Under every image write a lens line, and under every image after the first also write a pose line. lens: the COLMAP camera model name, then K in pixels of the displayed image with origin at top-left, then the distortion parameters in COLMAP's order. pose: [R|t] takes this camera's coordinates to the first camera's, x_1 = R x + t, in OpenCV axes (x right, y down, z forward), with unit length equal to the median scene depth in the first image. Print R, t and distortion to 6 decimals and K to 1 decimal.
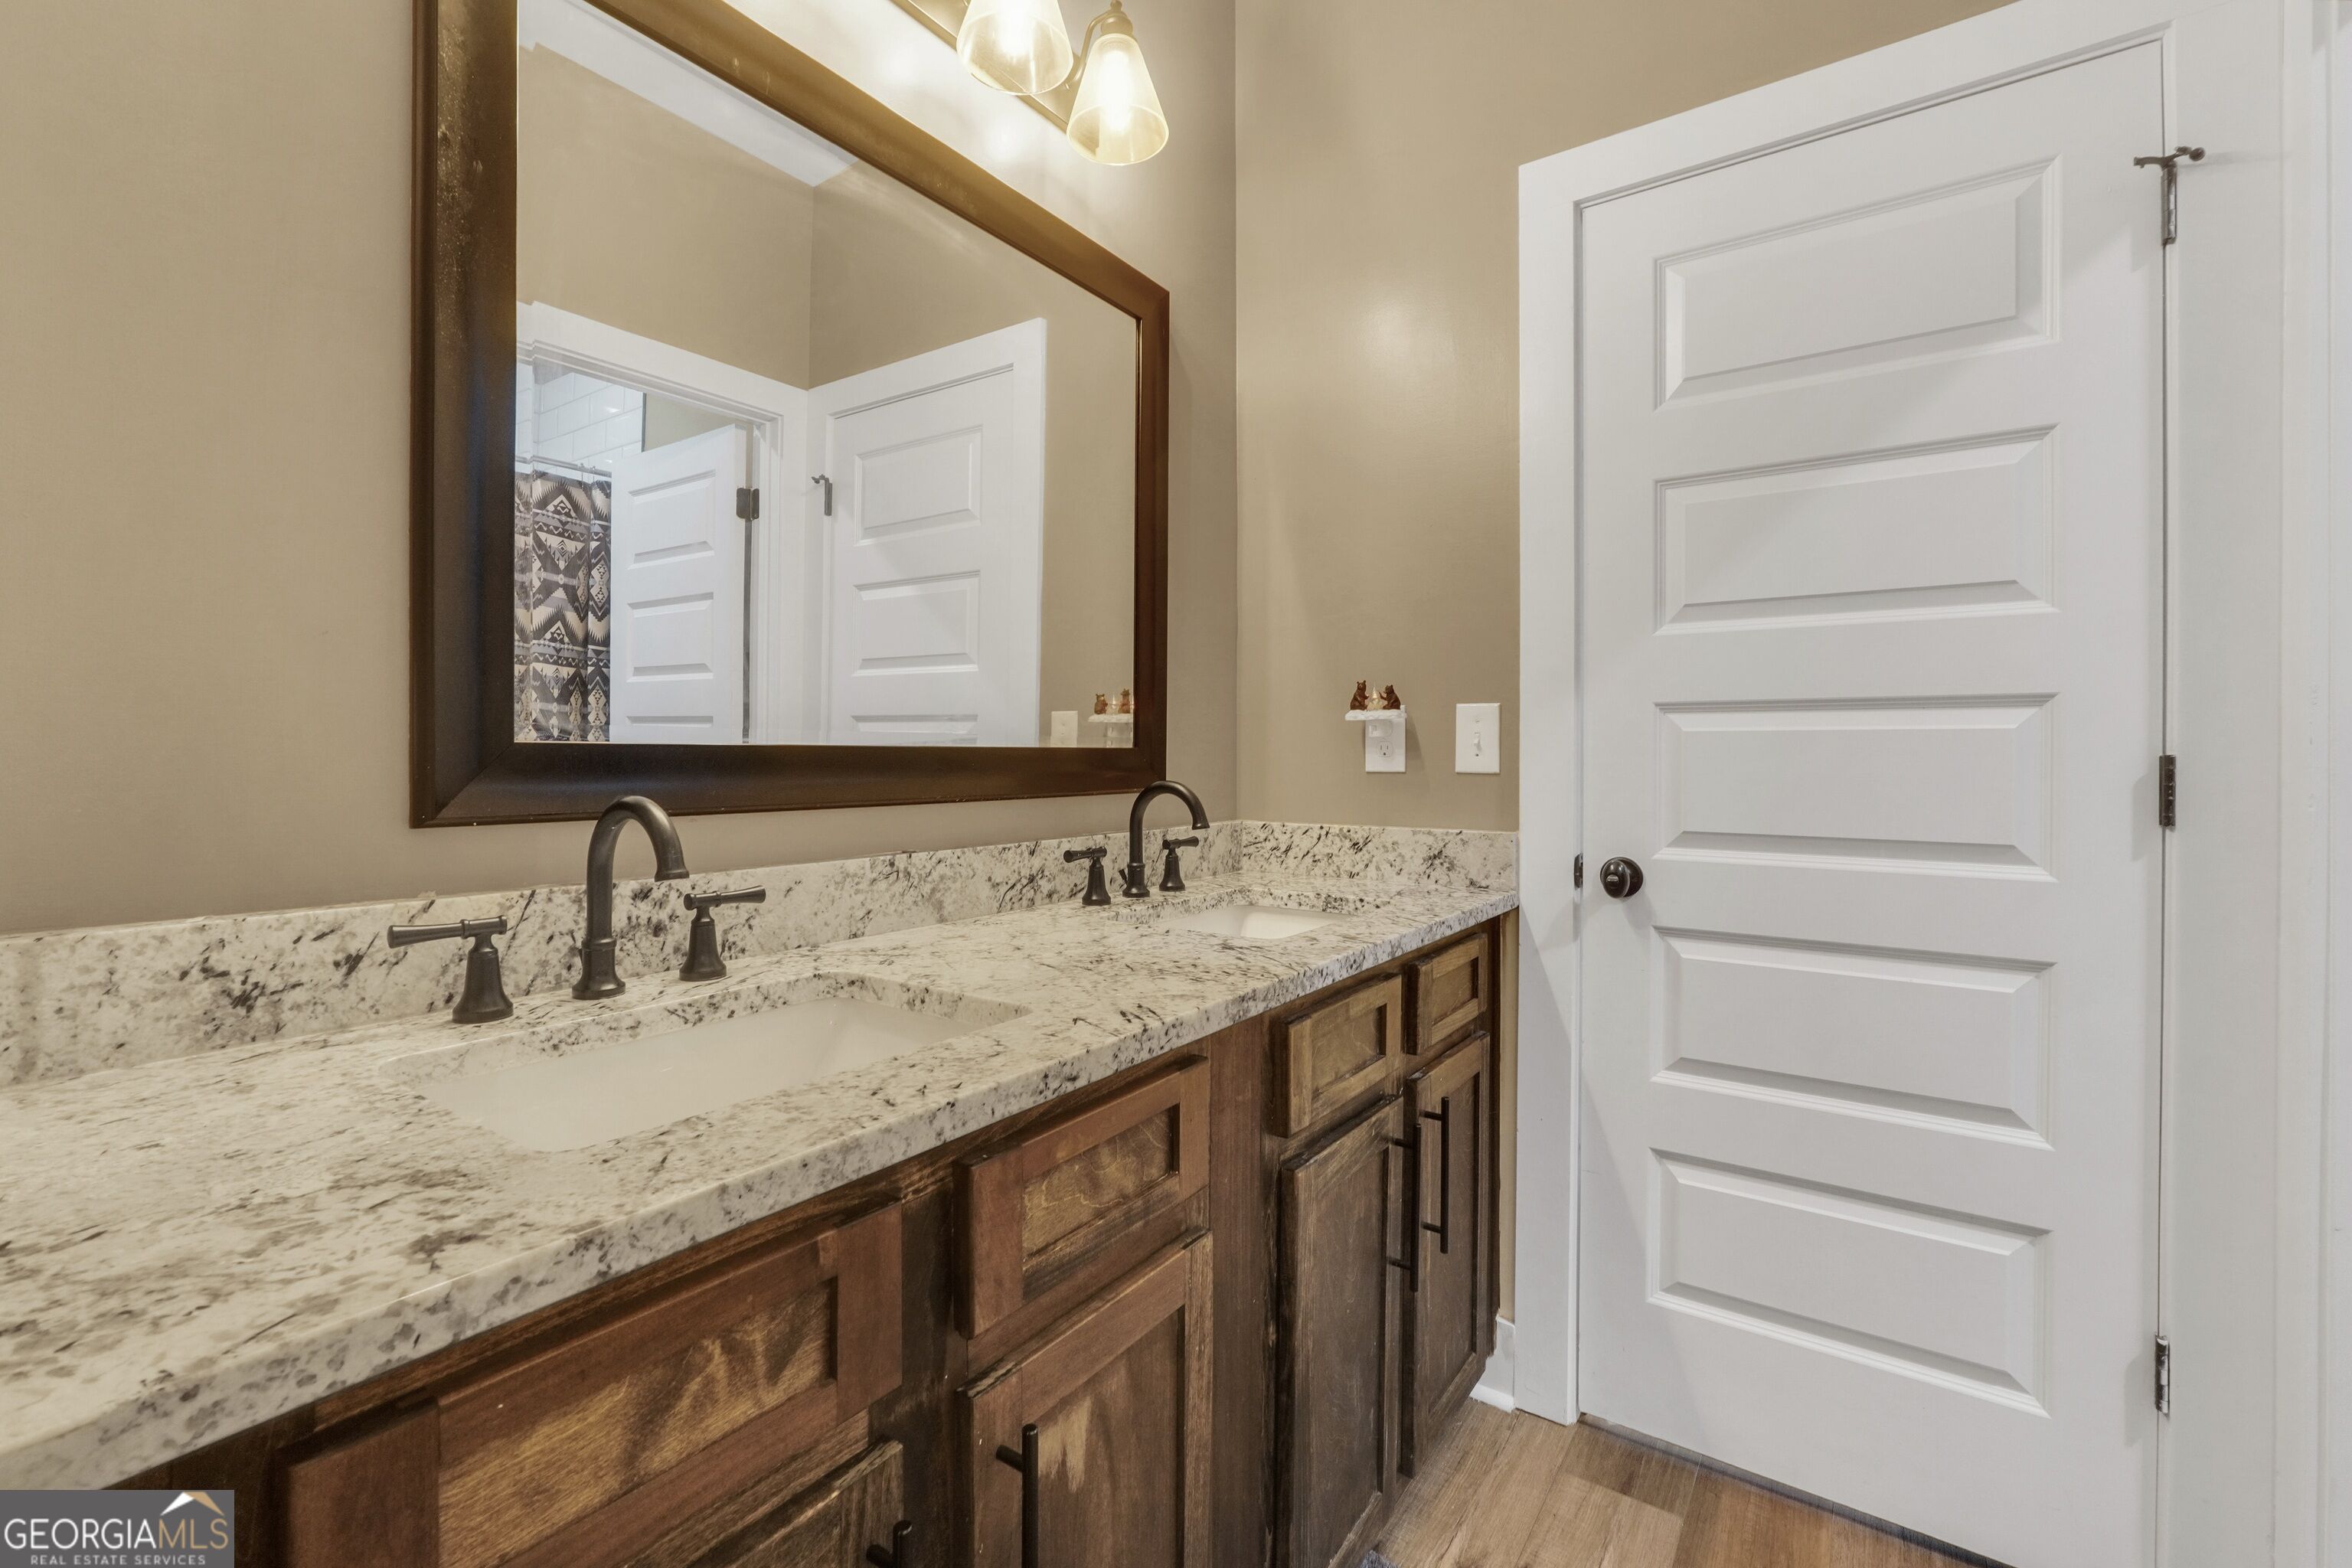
lens RADIAL K [[1001.7, 0, 1170.7], [0, 1001.7, 750.1], [0, 0, 1]] dist [-0.010337, 0.004952]
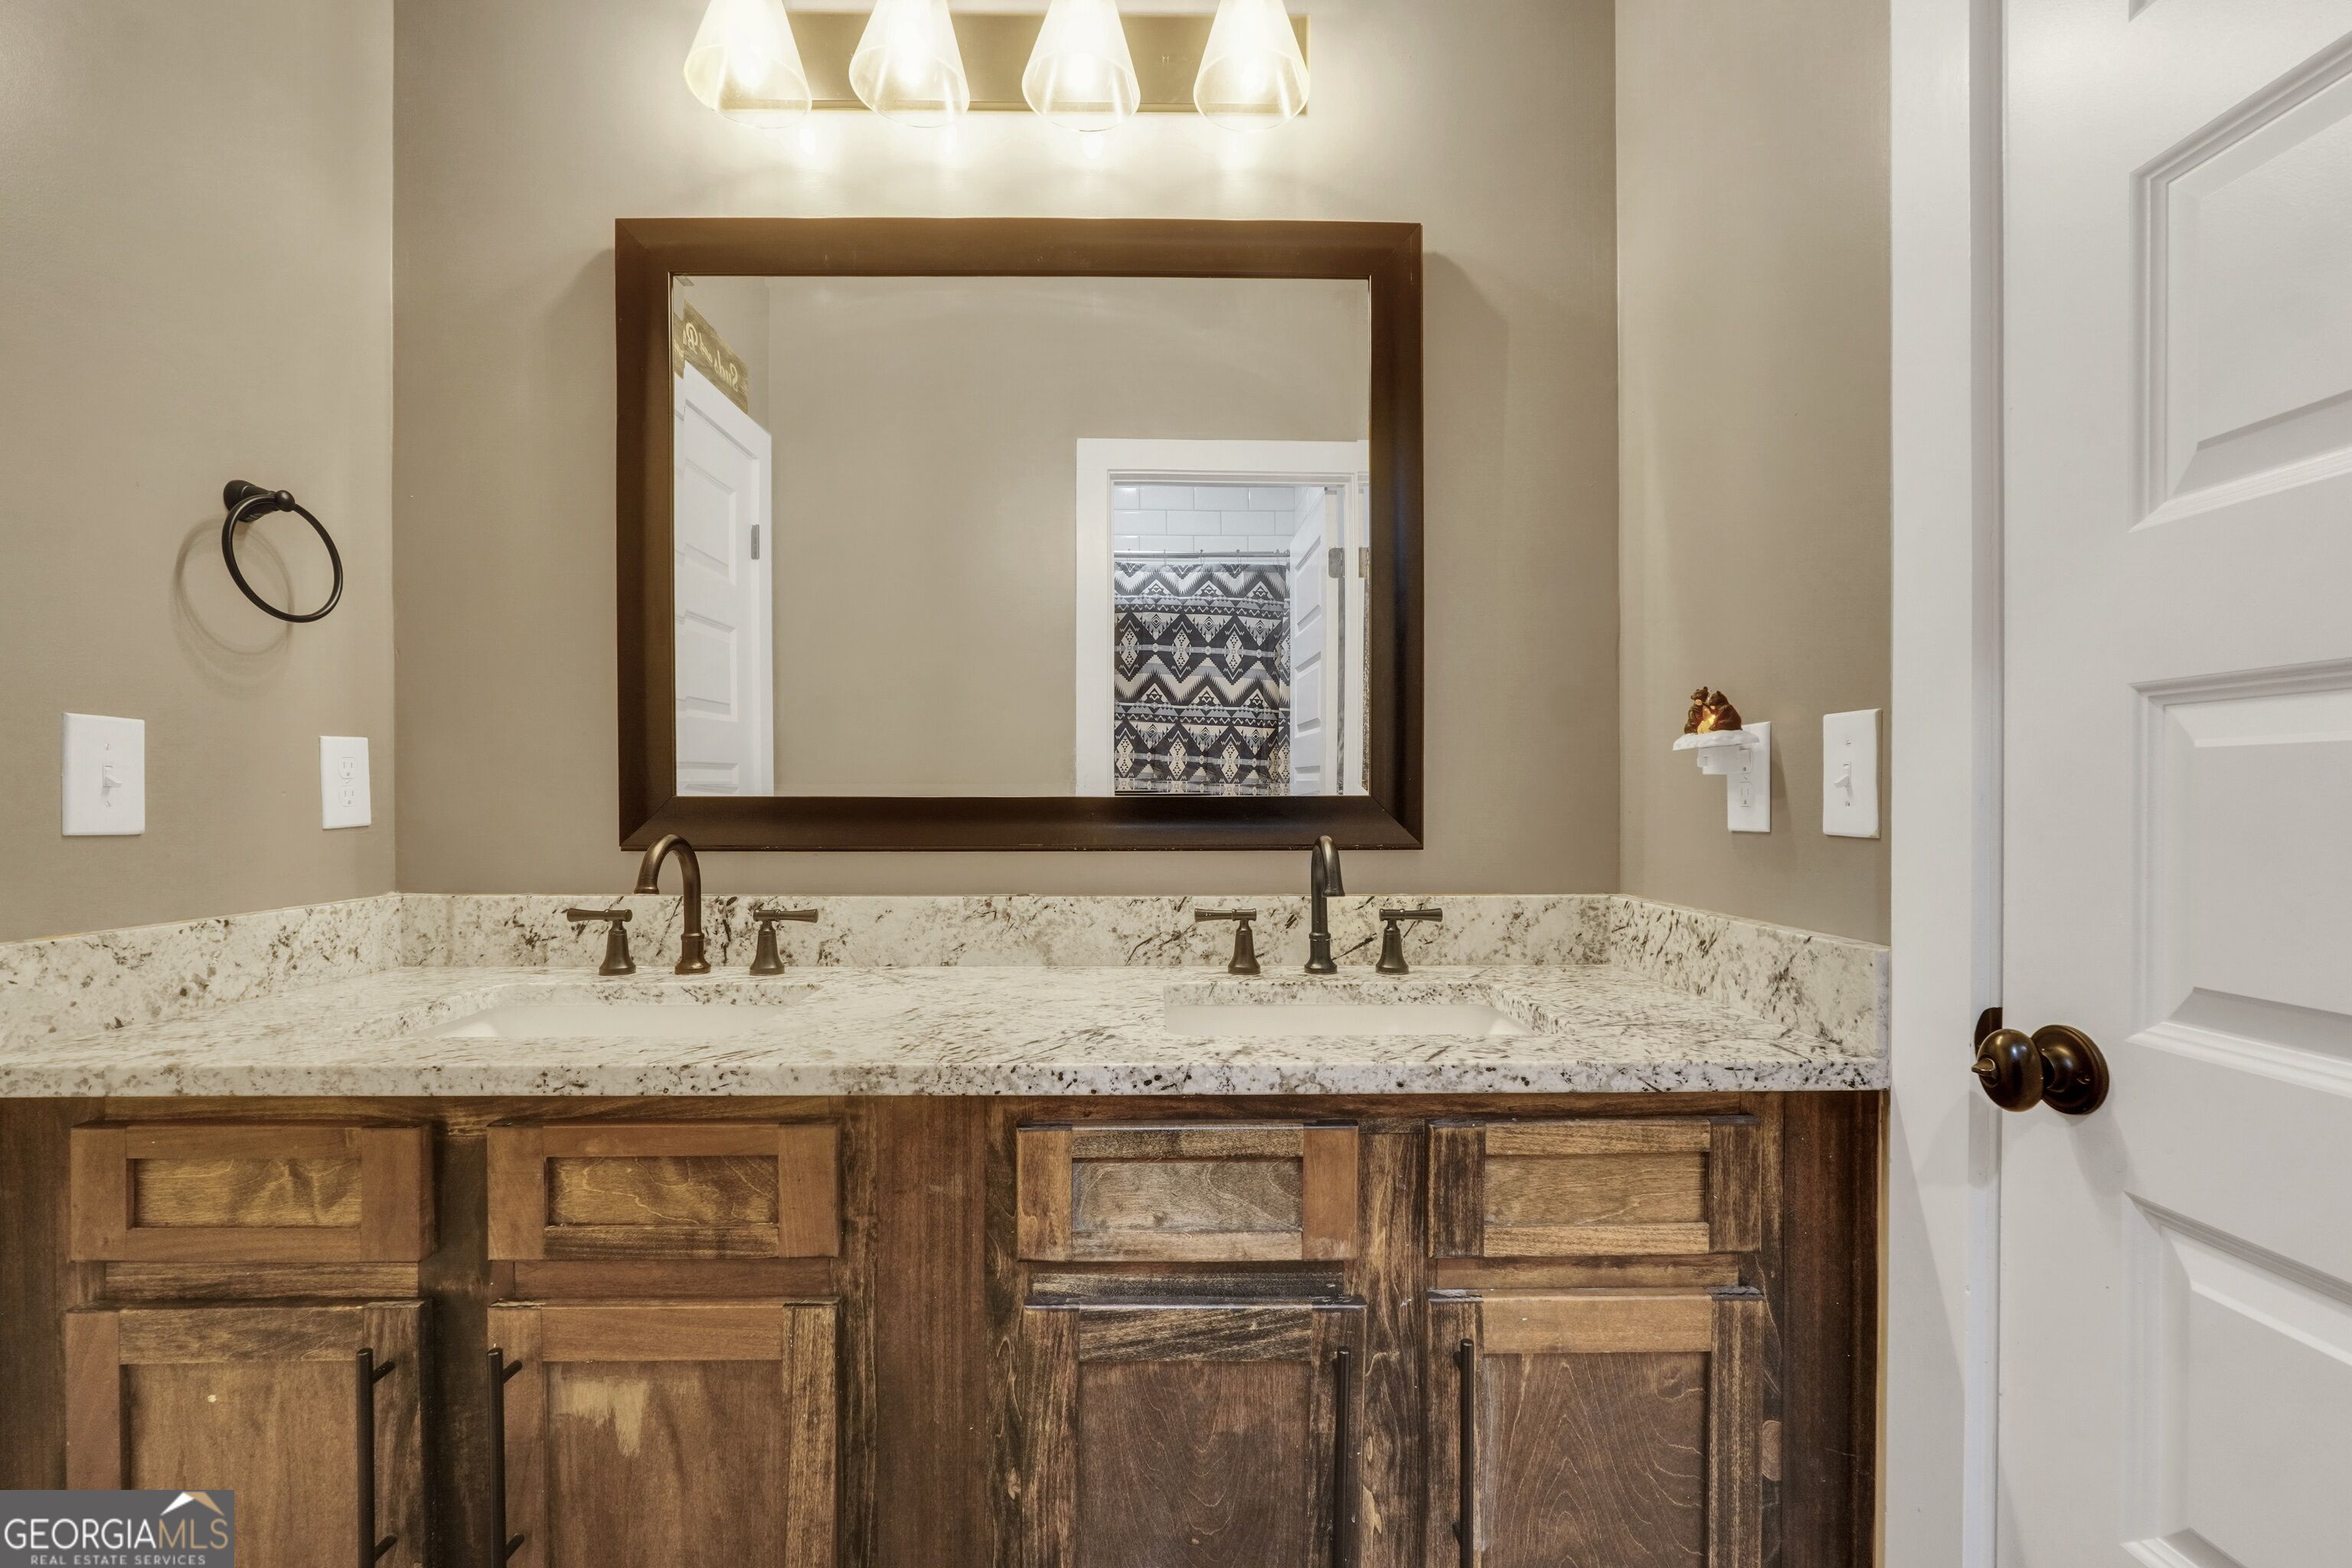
lens RADIAL K [[1016.0, 0, 1162.4], [0, 1016.0, 790.7], [0, 0, 1]] dist [-0.014319, 0.008676]
pose [[0.593128, -0.010549, -0.805039, 0.800515], [0.006929, 0.999944, -0.007998, -0.000516], [0.805078, -0.000834, 0.593168, 0.539553]]
